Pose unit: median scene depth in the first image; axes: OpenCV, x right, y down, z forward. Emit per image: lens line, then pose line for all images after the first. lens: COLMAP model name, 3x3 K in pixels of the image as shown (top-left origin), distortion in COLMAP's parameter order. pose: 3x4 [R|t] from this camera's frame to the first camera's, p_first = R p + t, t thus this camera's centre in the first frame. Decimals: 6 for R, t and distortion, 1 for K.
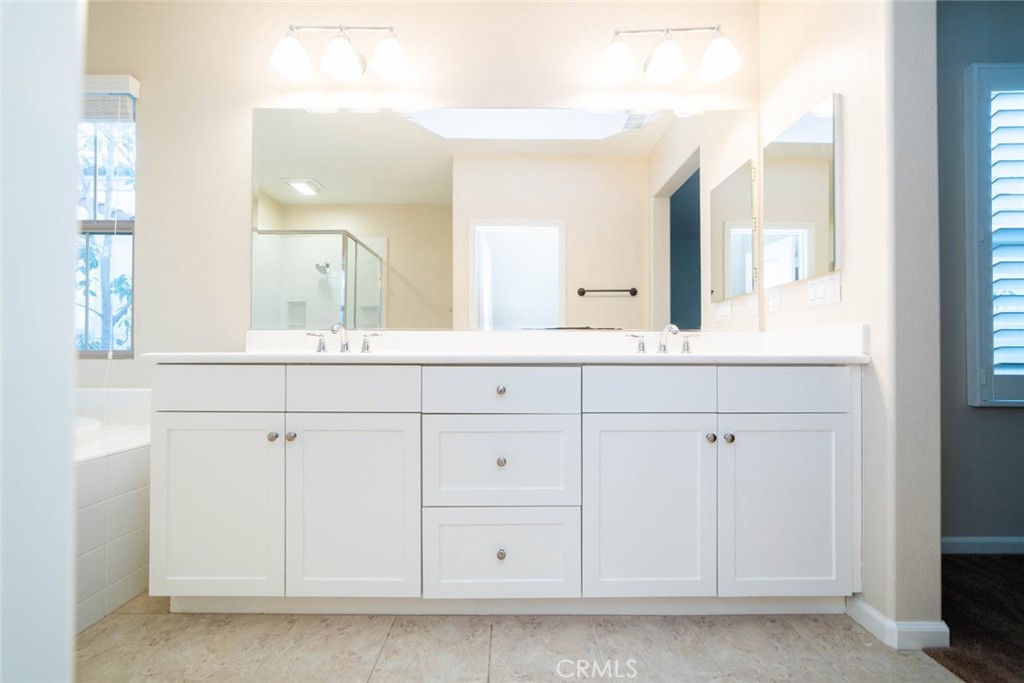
lens RADIAL K [[396.6, 0, 512.0], [0, 396.6, 341.5], [0, 0, 1]] dist [0.000539, 0.000220]
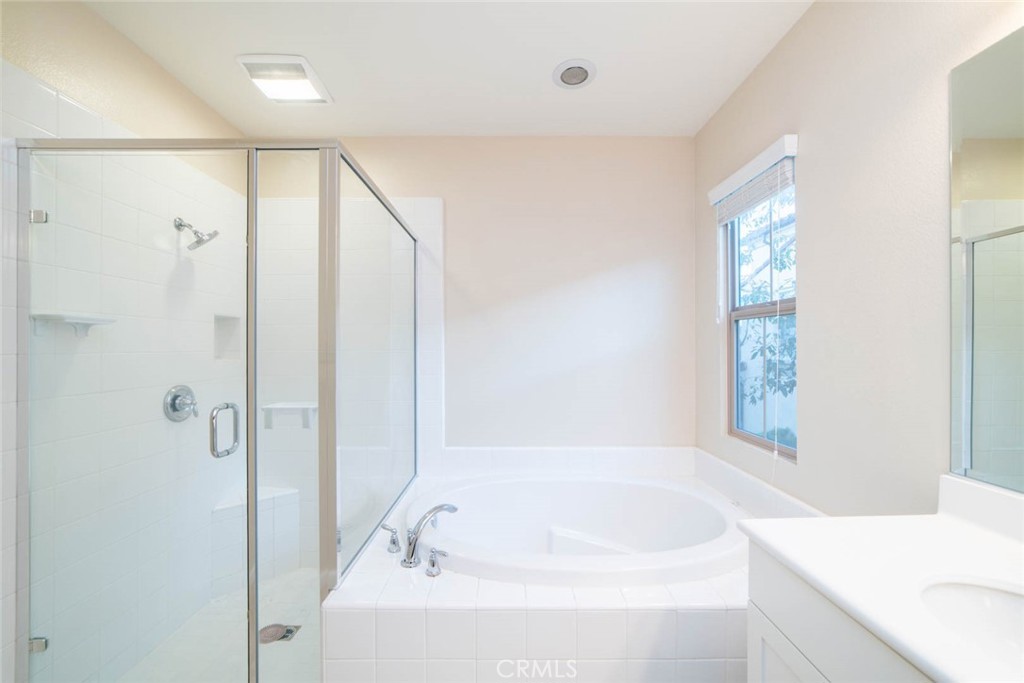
lens RADIAL K [[403.6, 0, 507.0], [0, 403.6, 352.8], [0, 0, 1]] dist [-0.007485, 0.000125]
pose [[0.010676, 0.016171, -0.999812, -0.093793], [0.021467, 0.999635, 0.016397, -0.223043], [0.999713, -0.021638, 0.010325, 0.373246]]
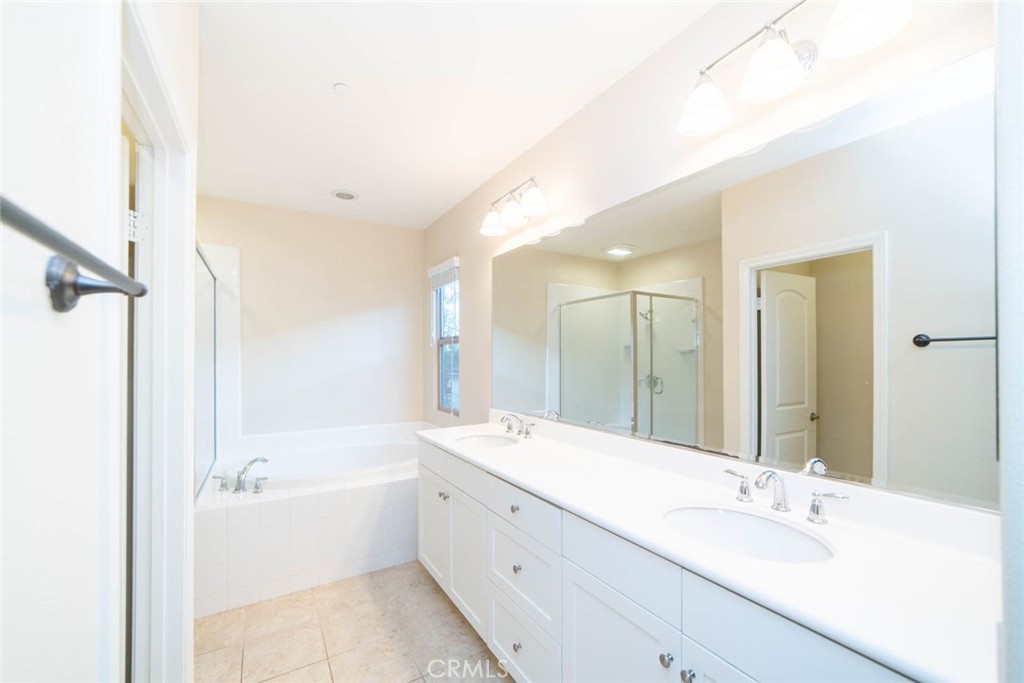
lens RADIAL K [[408.6, 0, 512.2], [0, 408.6, 349.1], [0, 0, 1]] dist [-0.016584, 0.000040]
pose [[0.531215, -0.020802, -0.846982, 0.686596], [0.023127, 0.999682, -0.010048, -0.231640], [0.846921, -0.014251, 0.531527, 0.247549]]
